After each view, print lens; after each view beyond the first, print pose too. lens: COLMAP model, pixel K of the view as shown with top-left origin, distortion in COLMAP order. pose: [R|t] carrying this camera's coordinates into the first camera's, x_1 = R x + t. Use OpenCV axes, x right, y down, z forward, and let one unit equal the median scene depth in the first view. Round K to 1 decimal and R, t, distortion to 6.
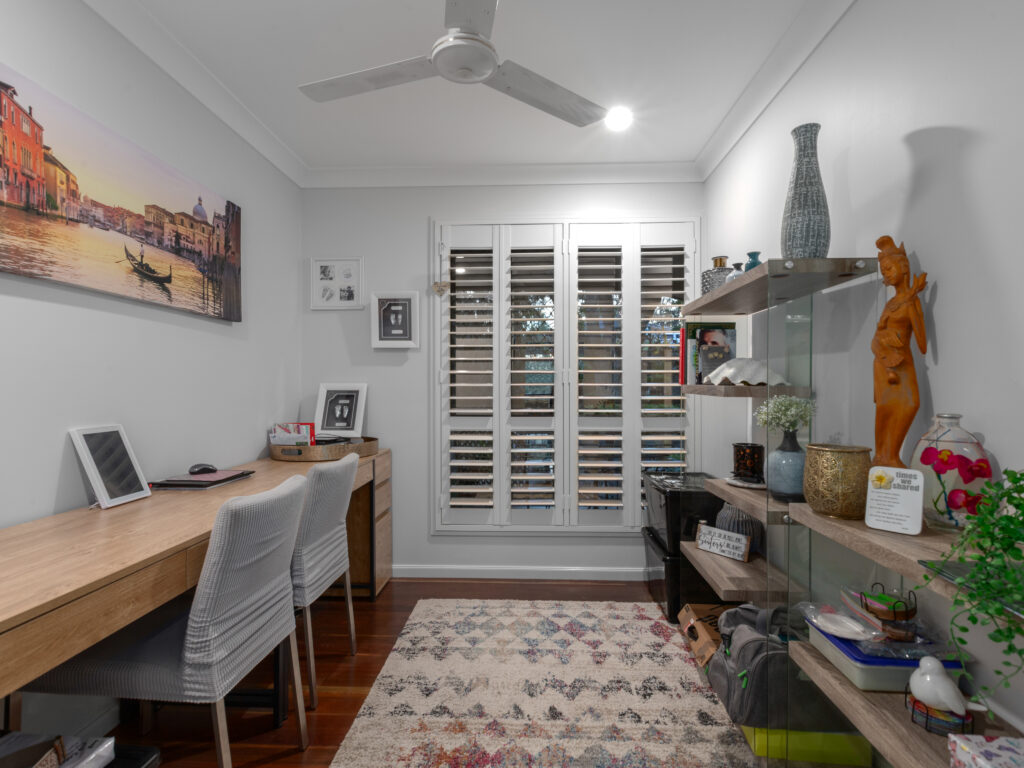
lens RADIAL K [[518.9, 0, 512.0], [0, 518.9, 384.0], [0, 0, 1]] dist [0.000699, -0.000096]
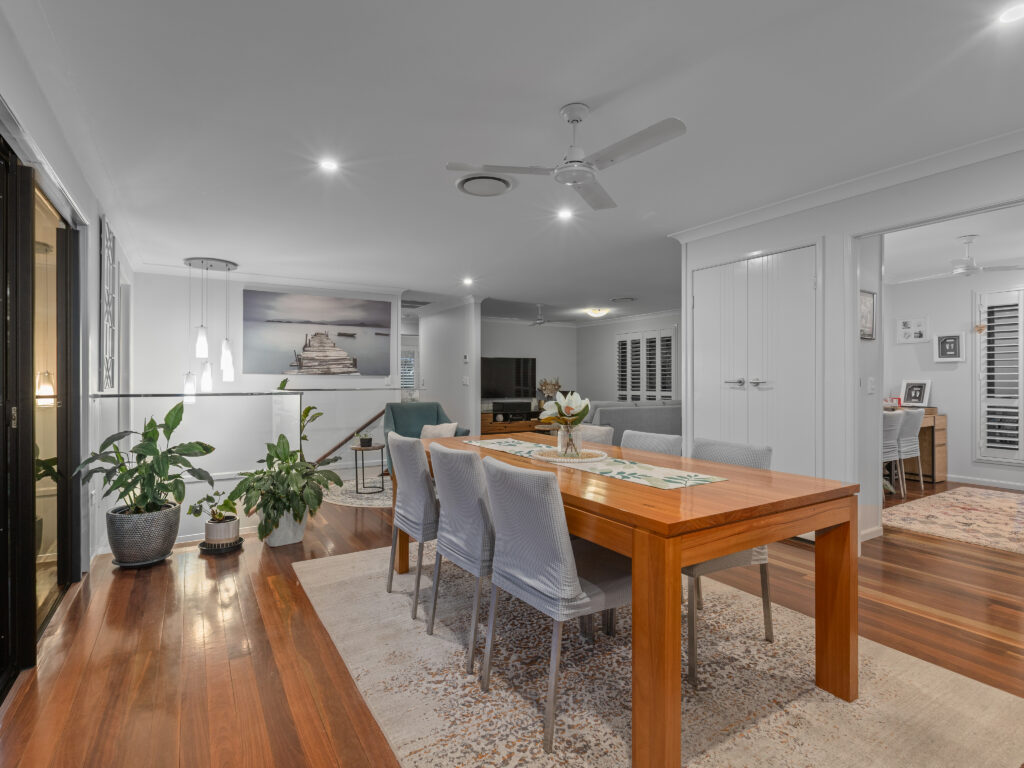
lens RADIAL K [[518.9, 0, 512.0], [0, 518.9, 384.0], [0, 0, 1]] dist [0.000699, -0.000096]
pose [[0.573459, 0.005542, -0.819215, 0.423099], [0.003921, 0.999947, 0.009509, -0.010715], [0.819225, -0.008665, 0.573407, -1.433370]]
